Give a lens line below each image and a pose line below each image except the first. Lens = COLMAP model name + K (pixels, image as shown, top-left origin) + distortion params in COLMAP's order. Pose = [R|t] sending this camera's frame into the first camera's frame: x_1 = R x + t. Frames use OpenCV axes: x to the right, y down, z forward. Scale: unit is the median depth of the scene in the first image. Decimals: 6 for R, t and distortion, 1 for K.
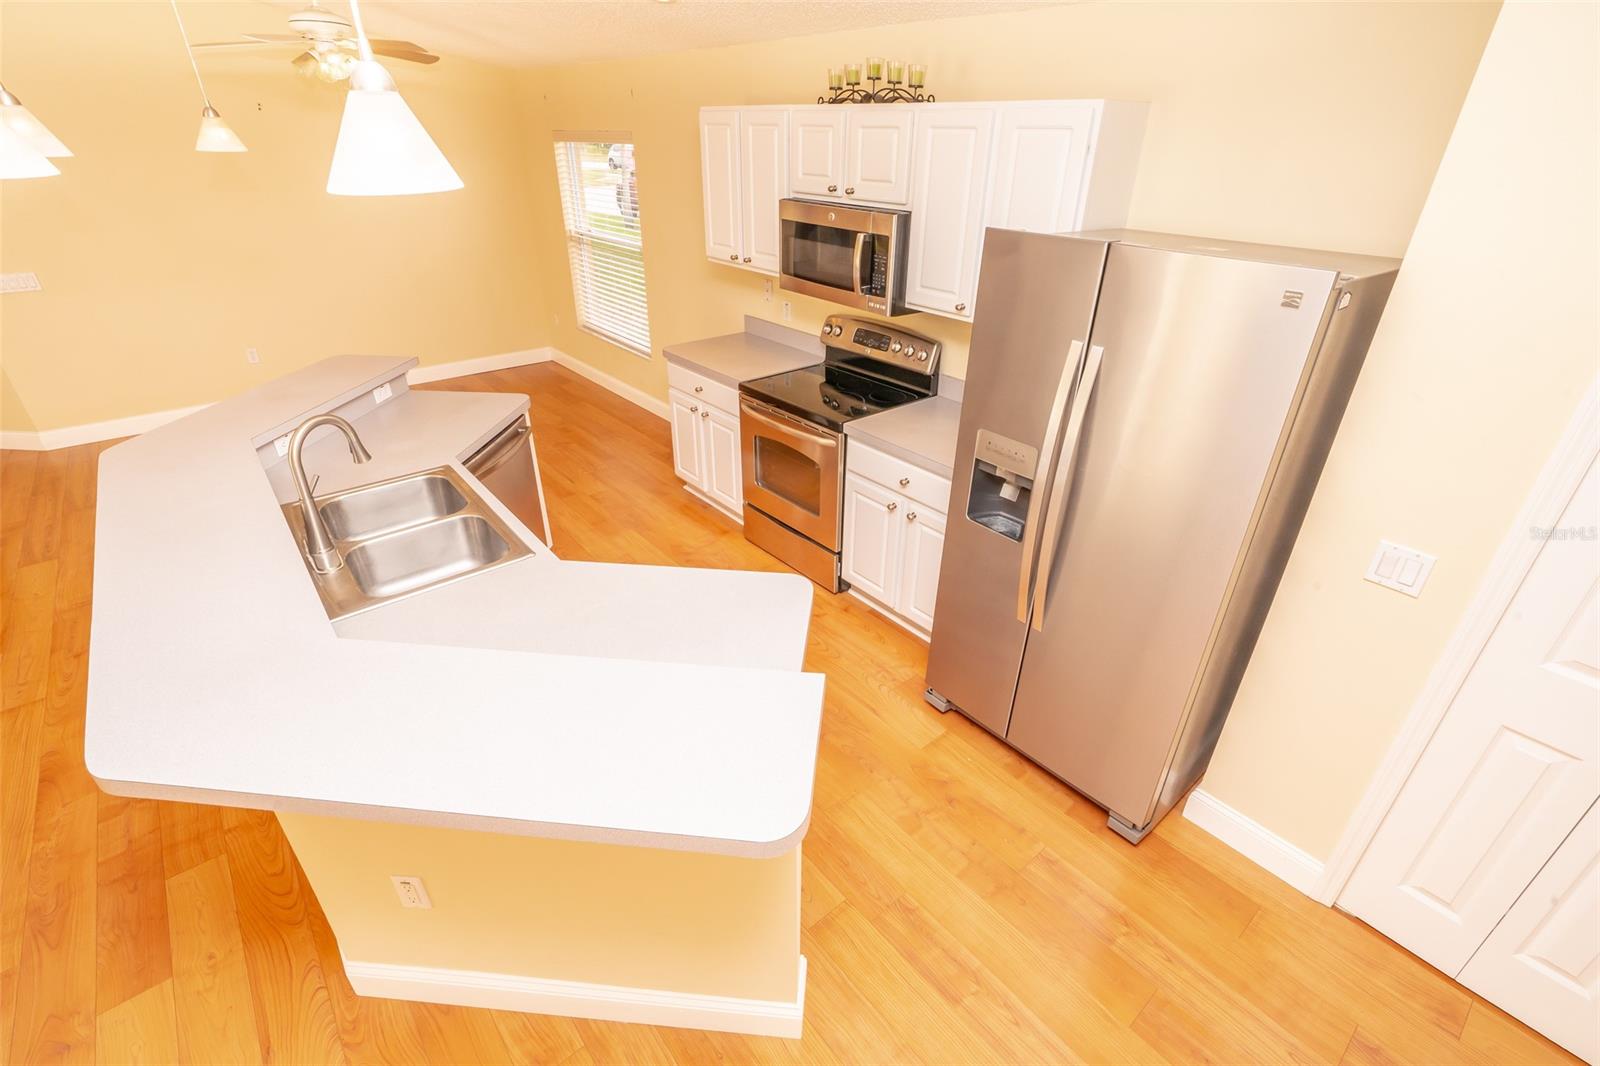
lens RADIAL K [[717.4, 0, 804.5], [0, 717.4, 522.6], [0, 0, 1]] dist [-0.013256, 0.000021]
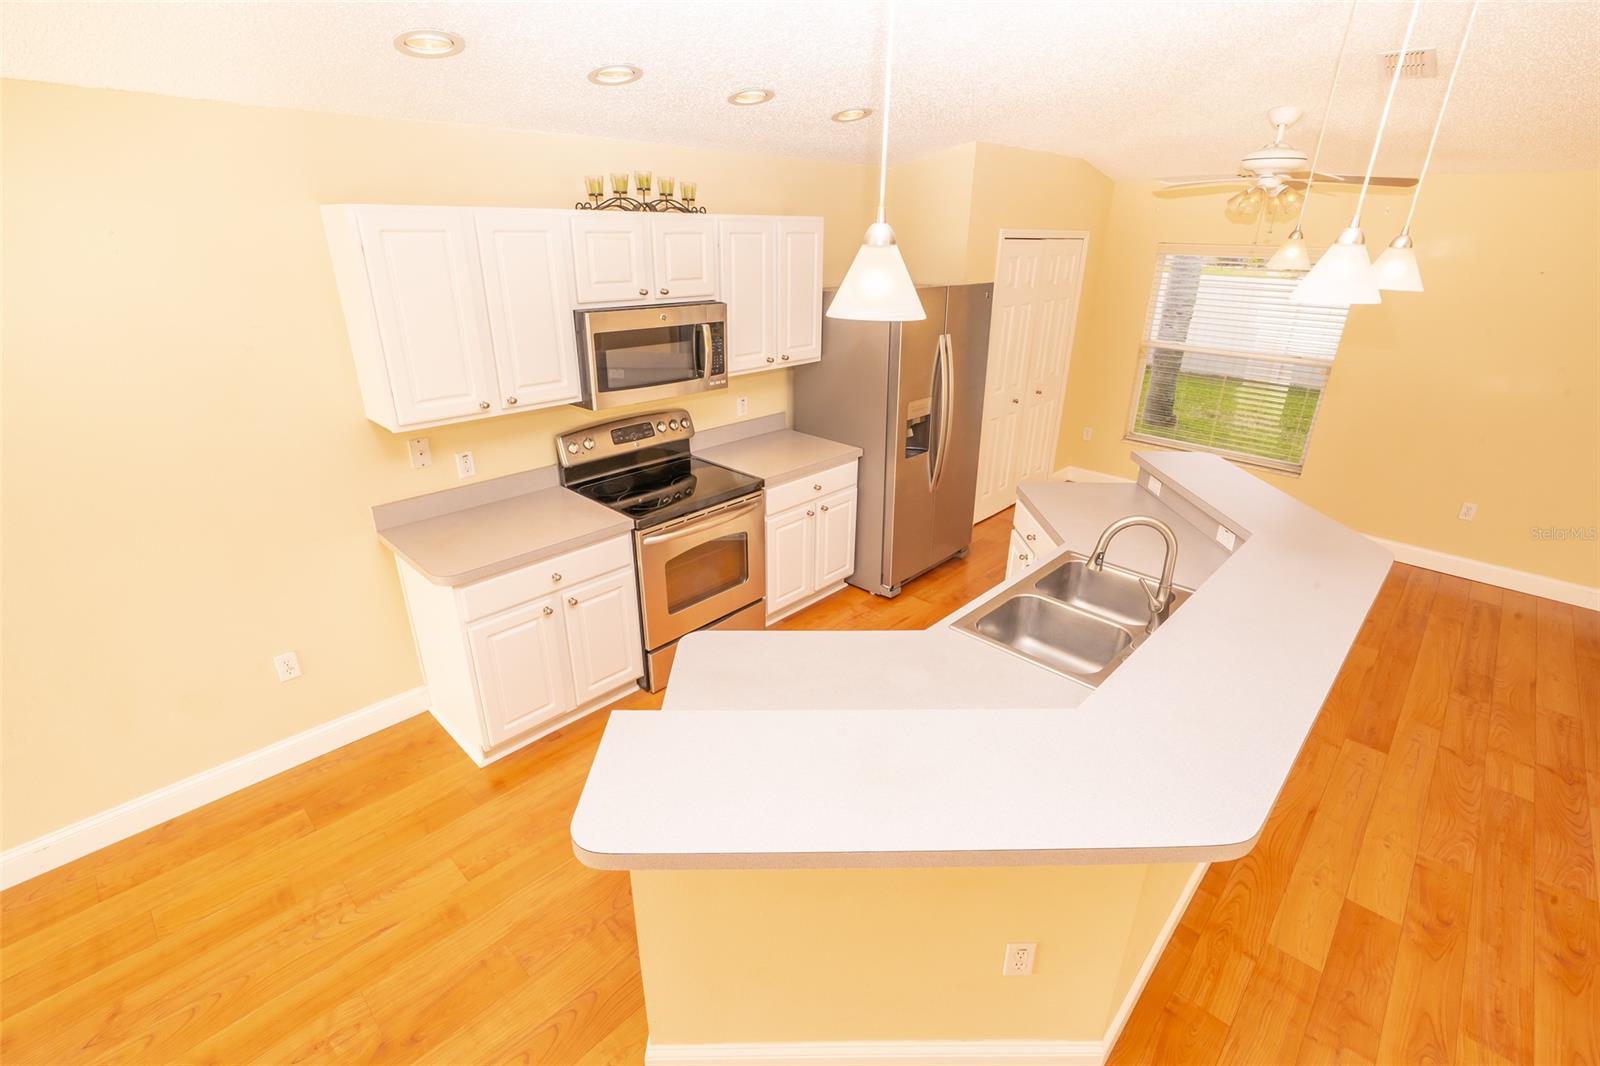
lens RADIAL K [[717.4, 0, 804.5], [0, 717.4, 522.6], [0, 0, 1]] dist [-0.013256, 0.000021]
pose [[-0.099155, -0.393774, 0.913844, -1.078496], [0.465257, 0.793457, 0.392381, -0.527998], [-0.879605, 0.464079, 0.104530, 0.897025]]
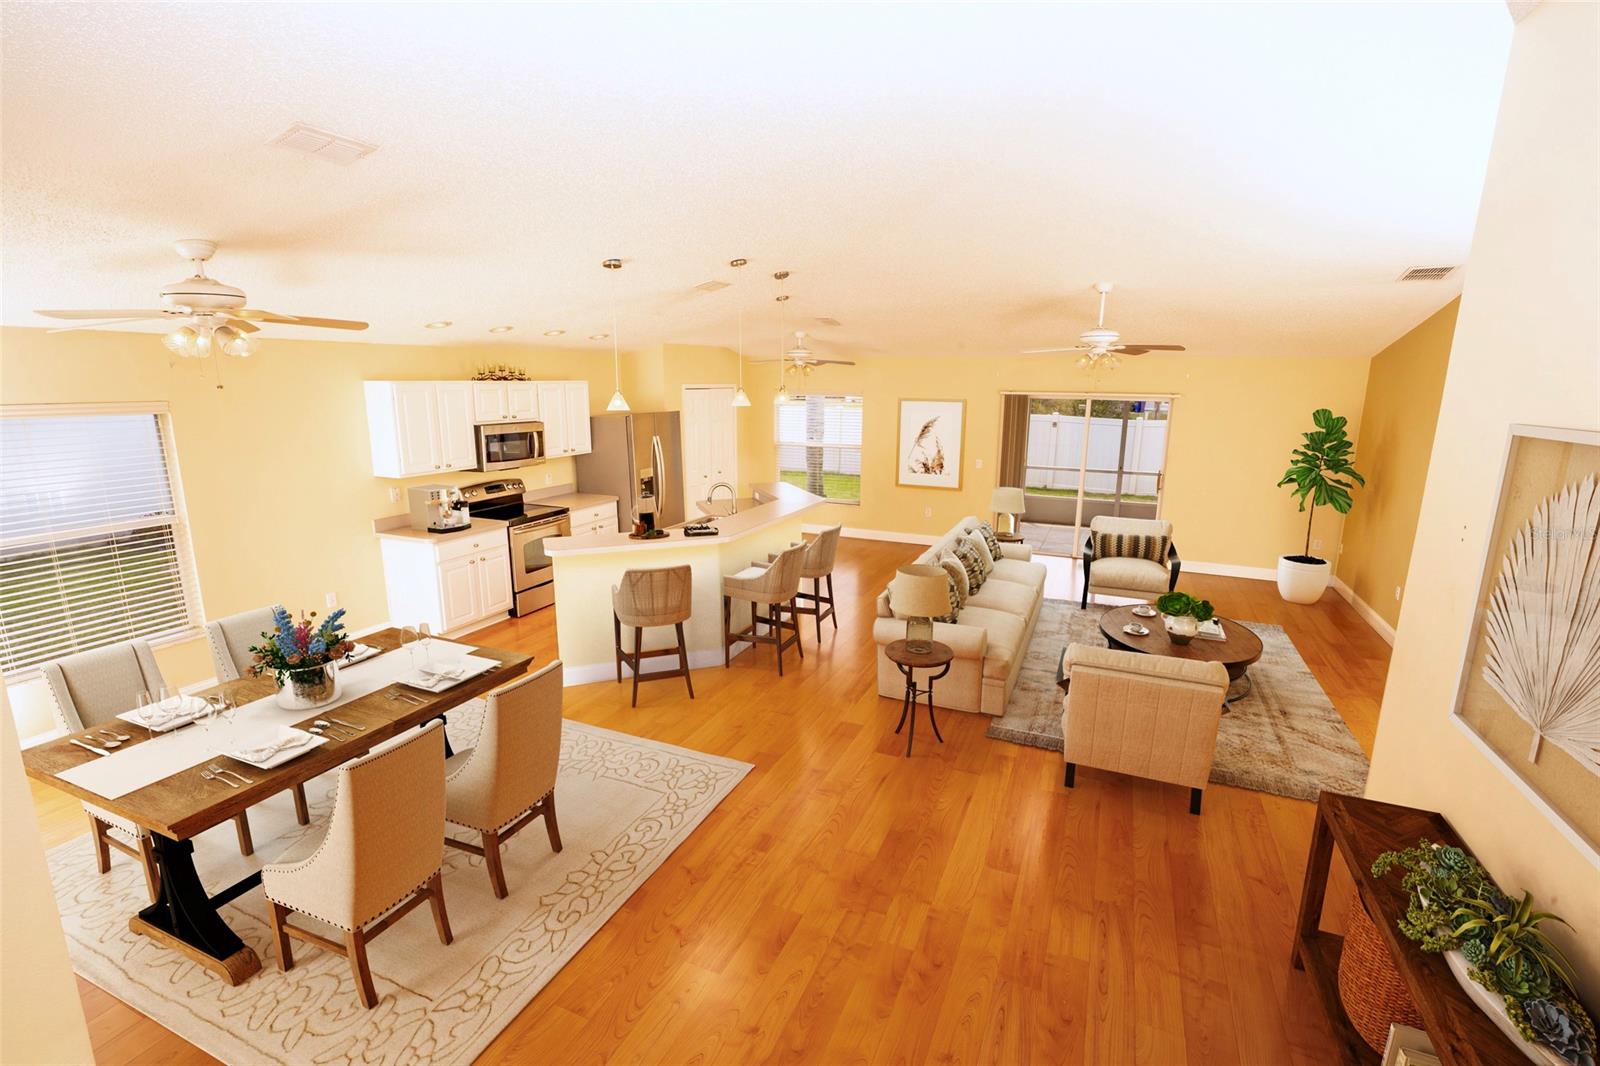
lens RADIAL K [[717.4, 0, 804.5], [0, 717.4, 522.6], [0, 0, 1]] dist [-0.013256, 0.000021]
pose [[-0.432742, -0.195751, 0.880009, -2.368698], [0.421626, 0.818861, 0.389483, -0.697467], [-0.796847, 0.539581, -0.271822, 1.097453]]
